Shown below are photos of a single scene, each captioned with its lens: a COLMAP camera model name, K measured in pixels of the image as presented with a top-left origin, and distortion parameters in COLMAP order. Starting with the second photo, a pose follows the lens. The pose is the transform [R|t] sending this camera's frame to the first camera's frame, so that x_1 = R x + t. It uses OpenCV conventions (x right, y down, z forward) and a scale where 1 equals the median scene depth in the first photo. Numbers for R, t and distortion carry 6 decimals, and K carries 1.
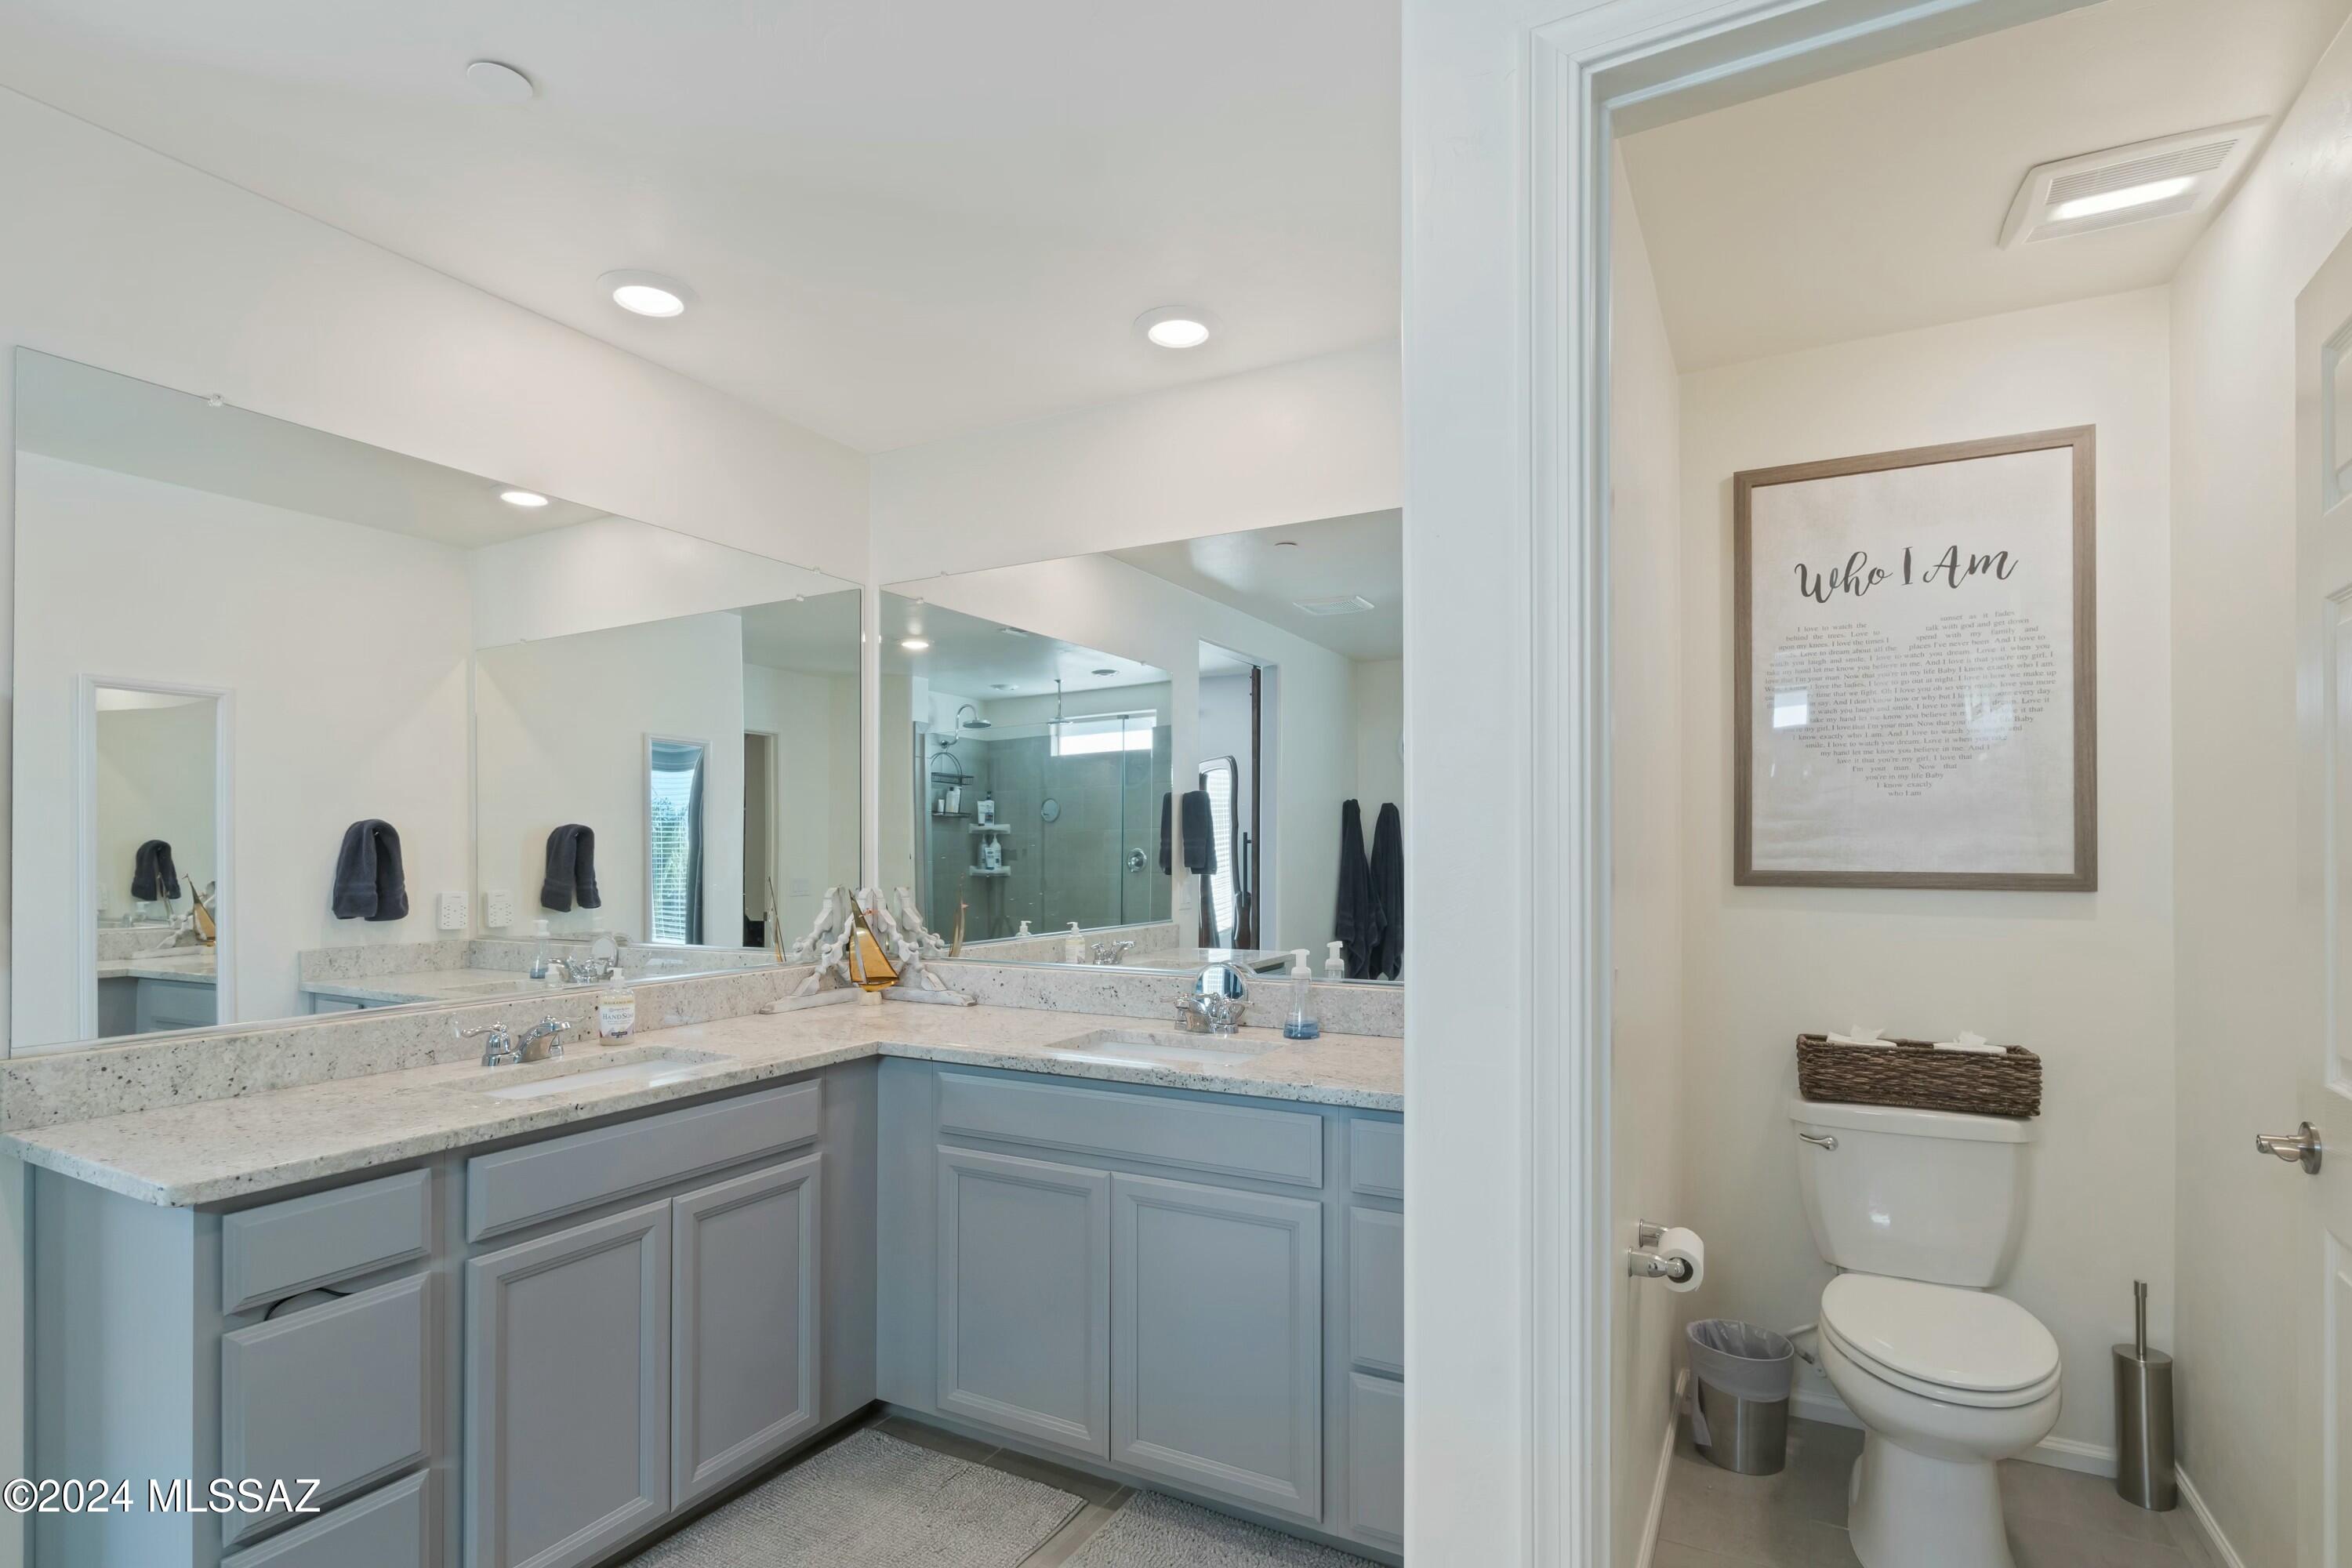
lens RADIAL K [[1107.0, 0, 1188.6], [0, 1107.0, 833.5], [0, 0, 1]] dist [-0.000369, -0.000373]
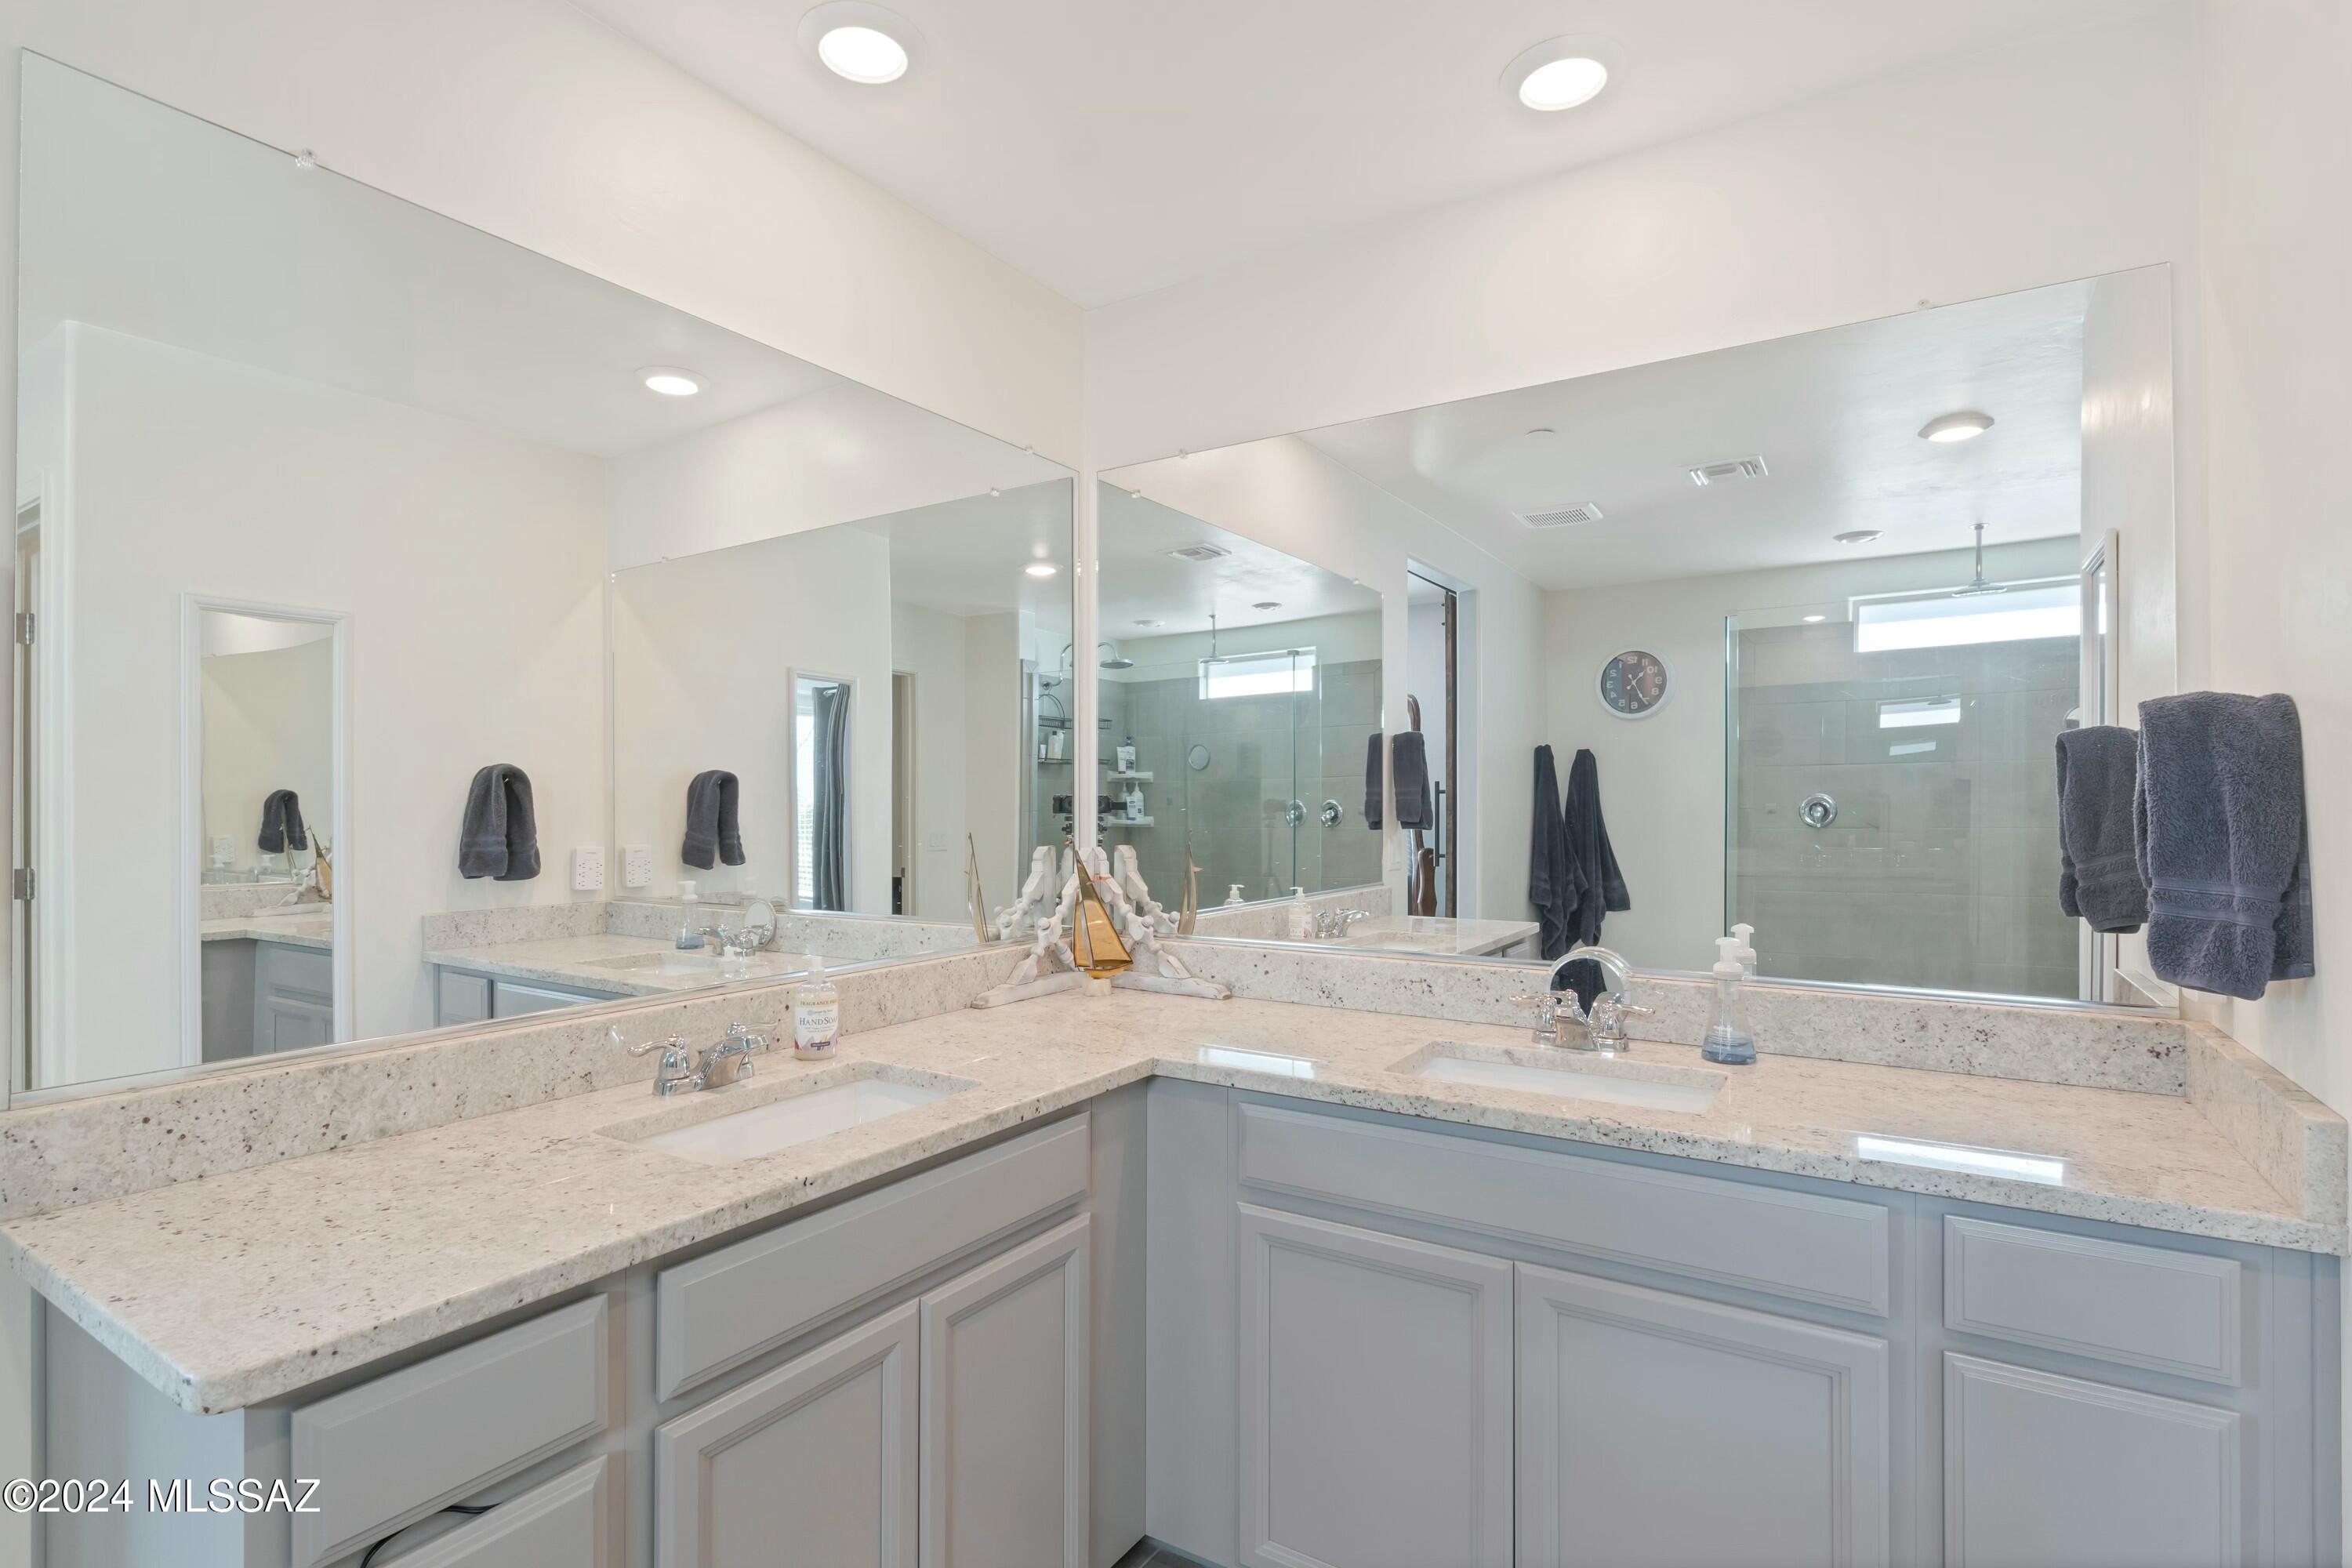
lens RADIAL K [[1106.0, 0, 1172.6], [0, 1106.0, 781.3], [0, 0, 1]] dist [-0.005153, 0.000587]
pose [[0.996554, -0.000054, -0.082949, -0.194694], [-0.000165, 0.999997, -0.002624, 0.004304], [0.082949, 0.002629, 0.996550, 0.248178]]
